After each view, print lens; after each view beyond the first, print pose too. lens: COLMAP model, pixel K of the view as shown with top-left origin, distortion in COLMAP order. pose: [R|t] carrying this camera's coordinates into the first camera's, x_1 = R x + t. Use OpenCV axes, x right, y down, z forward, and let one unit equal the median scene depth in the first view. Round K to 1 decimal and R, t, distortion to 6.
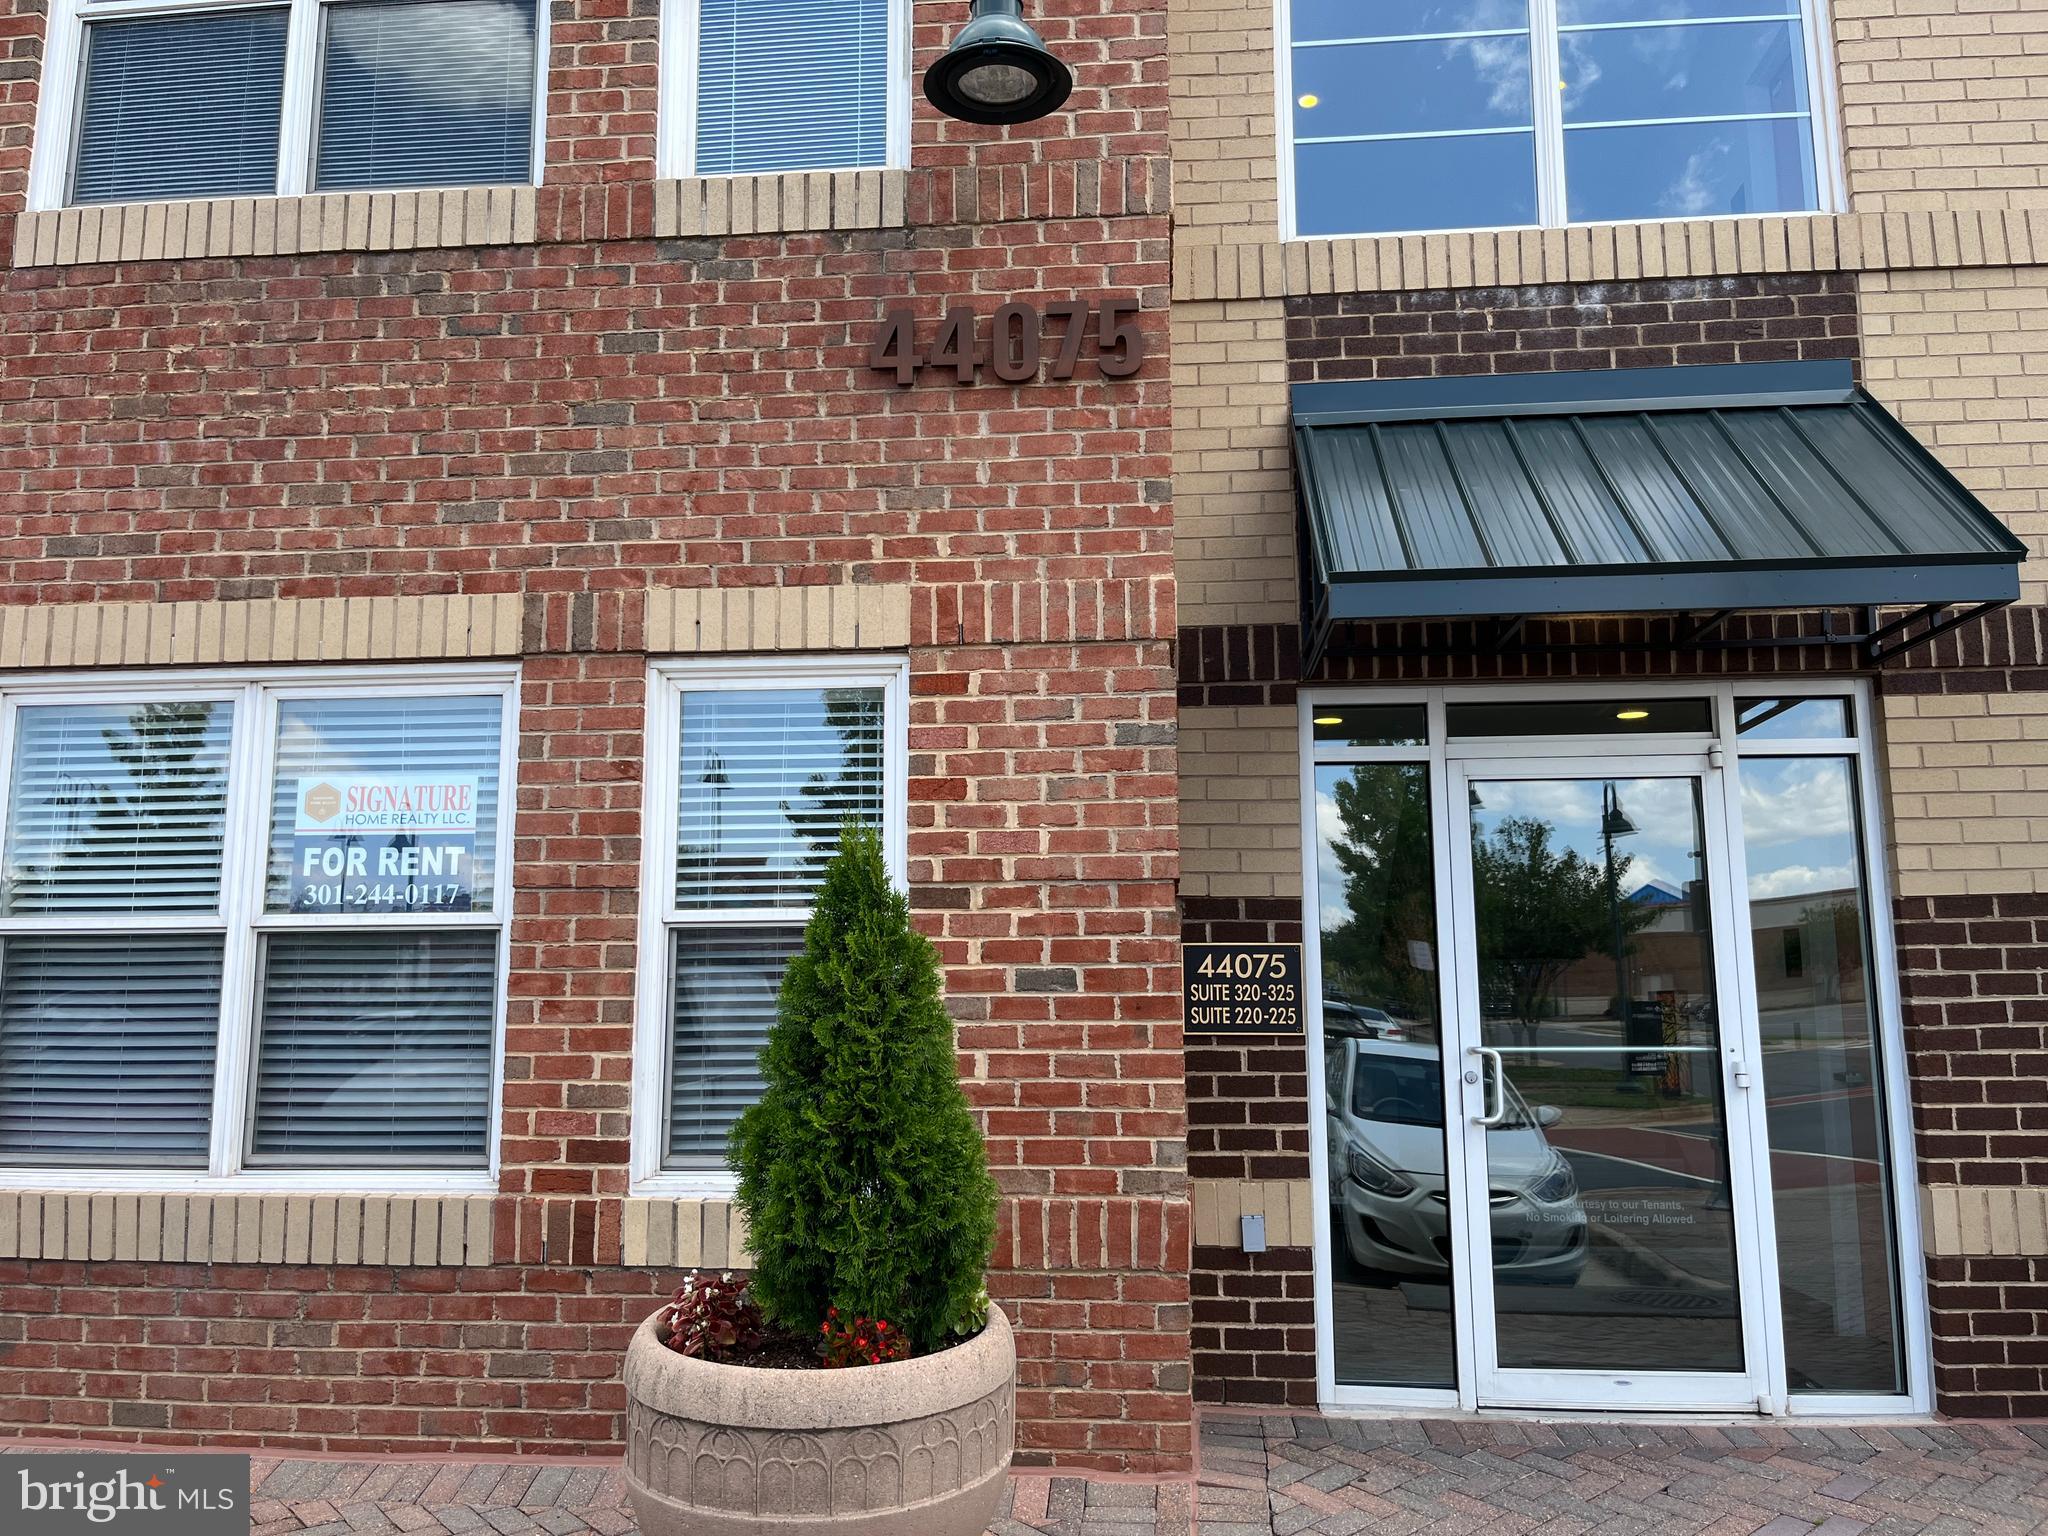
lens RADIAL K [[1555.6, 0, 1022.3], [0, 1555.6, 759.9], [0, 0, 1]] dist [0.060438, -0.091704]
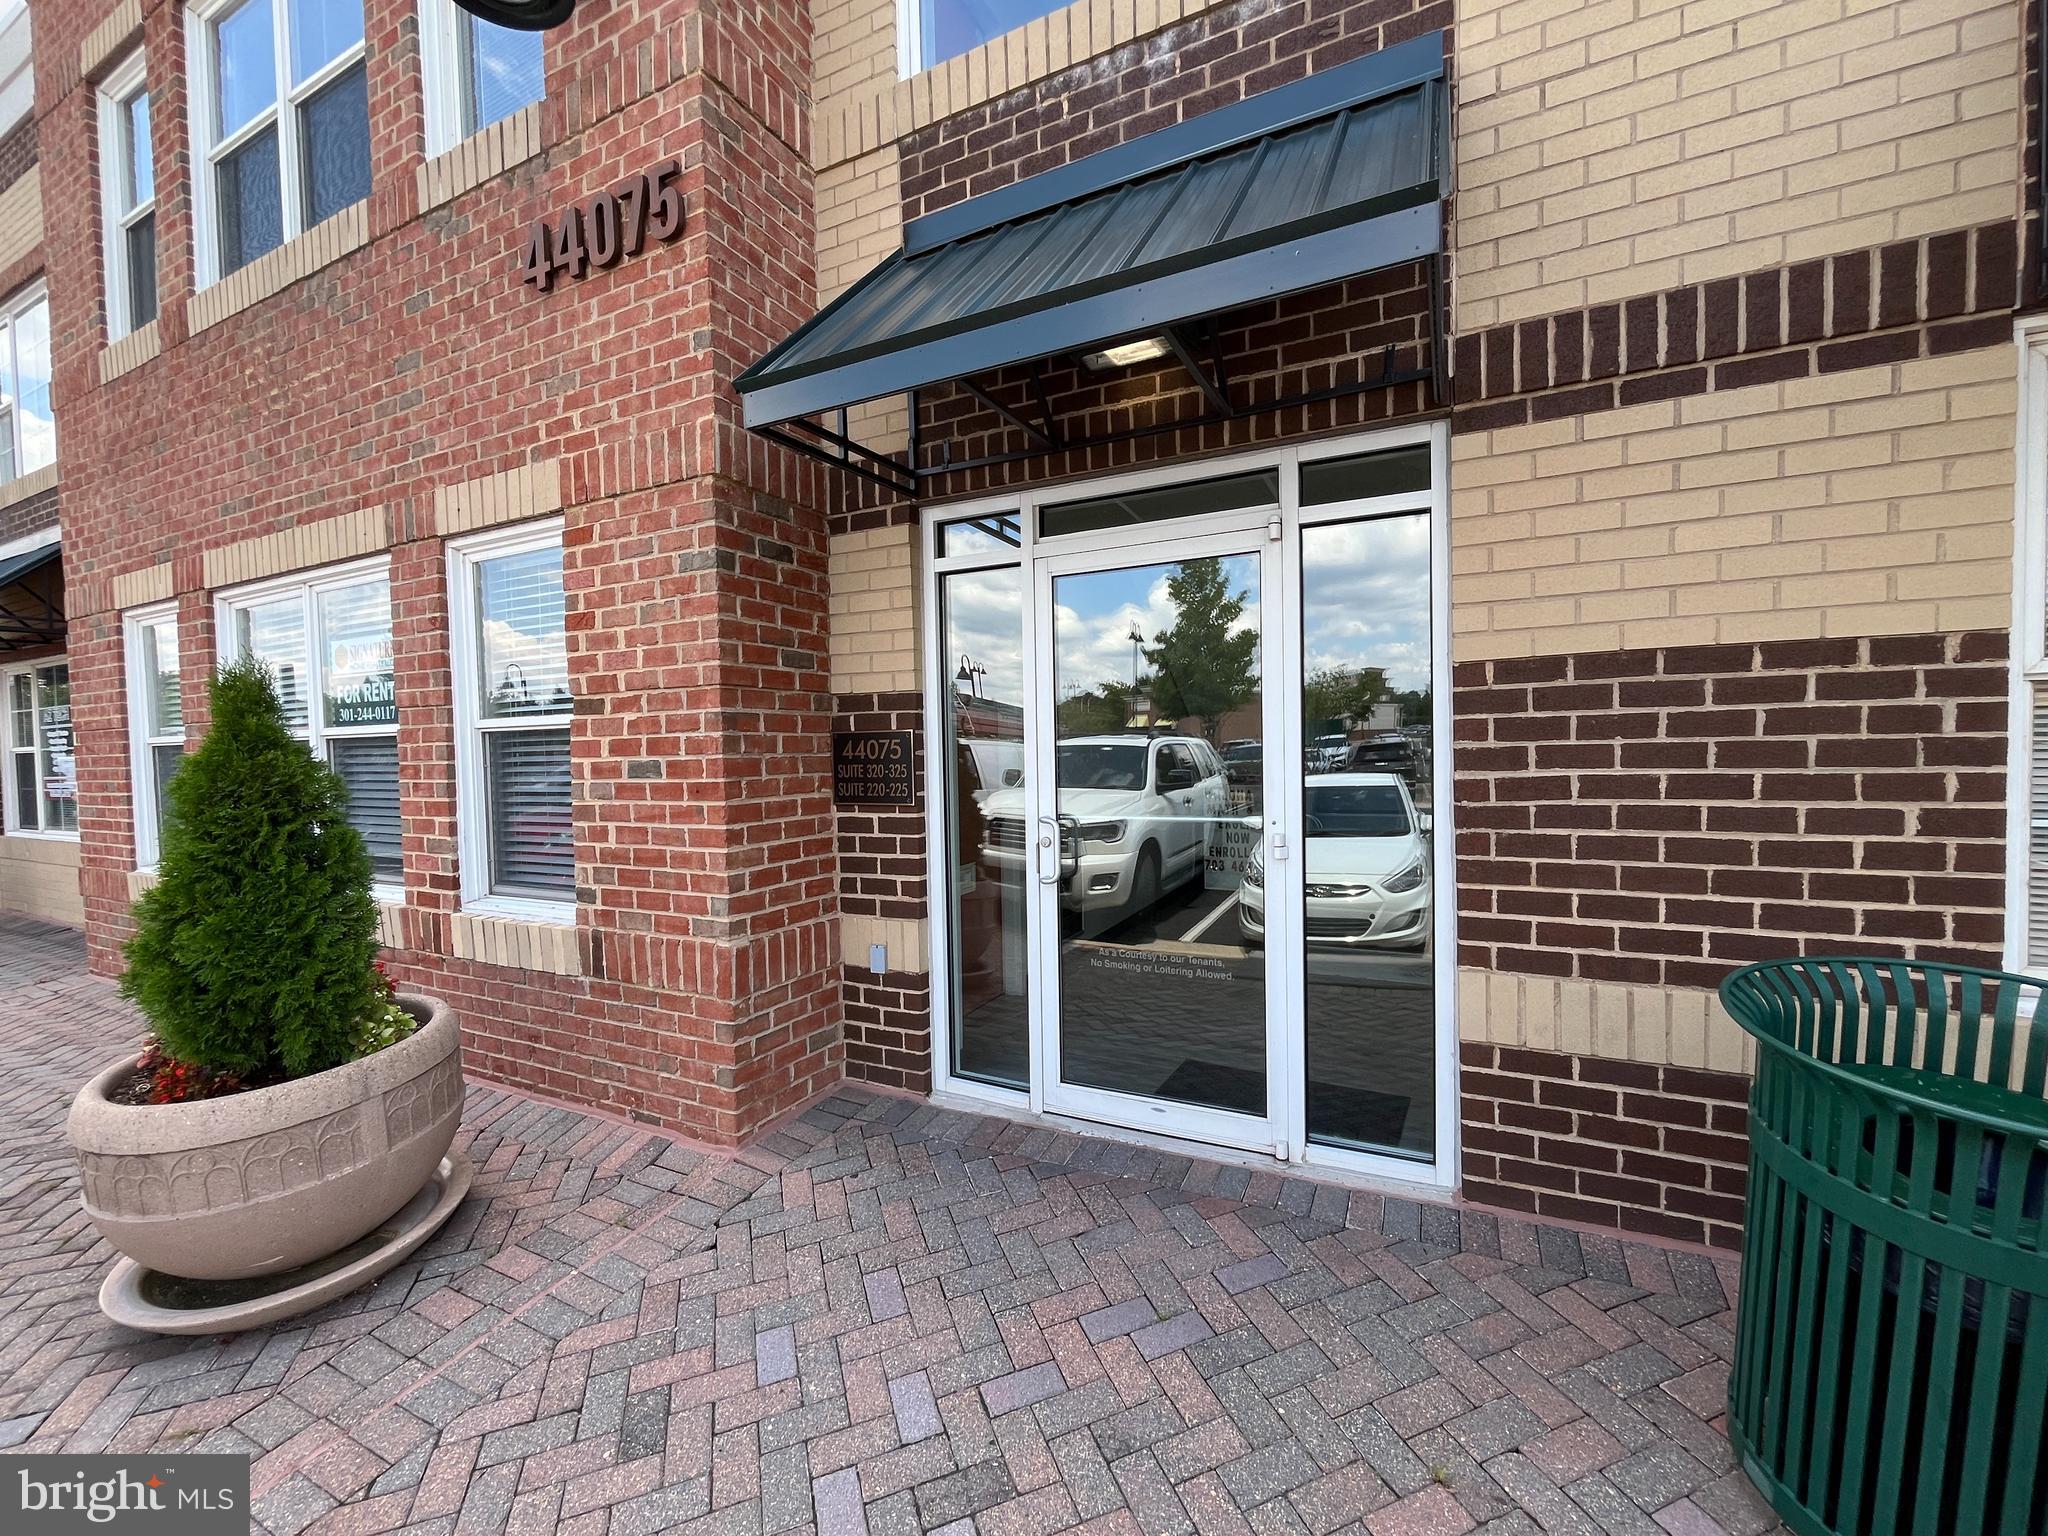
lens RADIAL K [[845.9, 0, 1019.0], [0, 845.9, 769.6], [0, 0, 1]] dist [0.000276, -0.000087]
pose [[0.929411, -0.007656, -0.368967, 0.512657], [0.077203, 0.981697, 0.174100, 0.043435], [0.360881, -0.190296, 0.912991, 0.454138]]
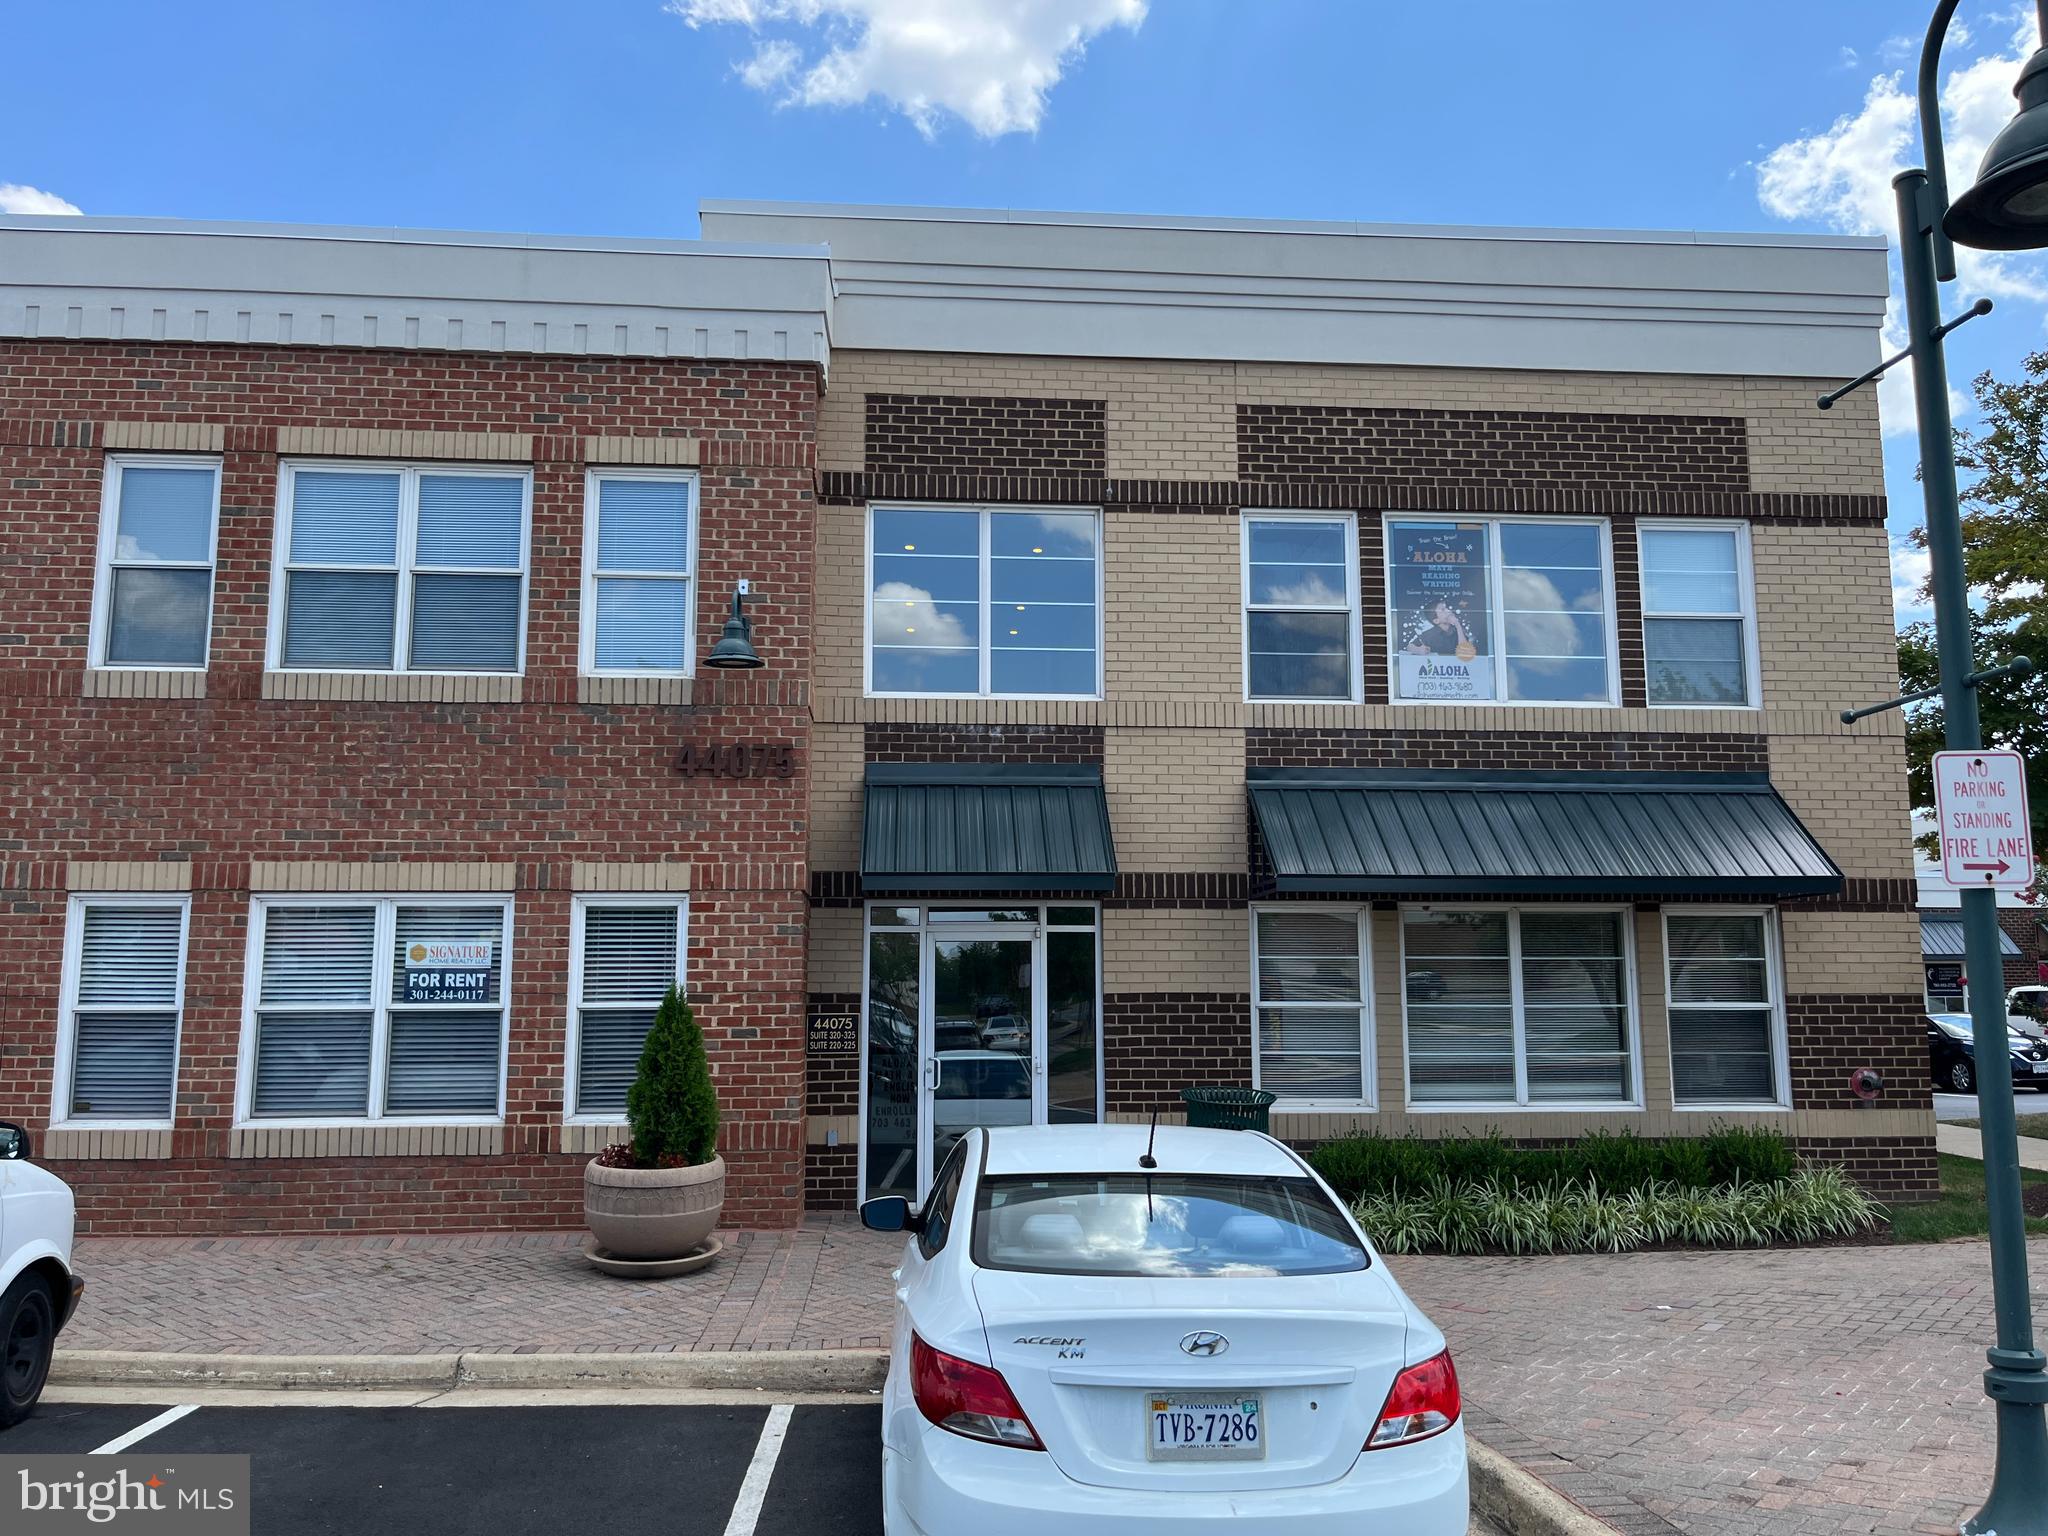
lens RADIAL K [[1555.6, 0, 1036.2], [0, 1555.6, 760.4], [0, 0, 1]] dist [0.060438, -0.091704]
pose [[0.985545, 0.024983, 0.167561, 0.042480], [-0.025623, 0.999670, 0.001660, -0.279960], [-0.167464, -0.005930, 0.985860, -1.379096]]
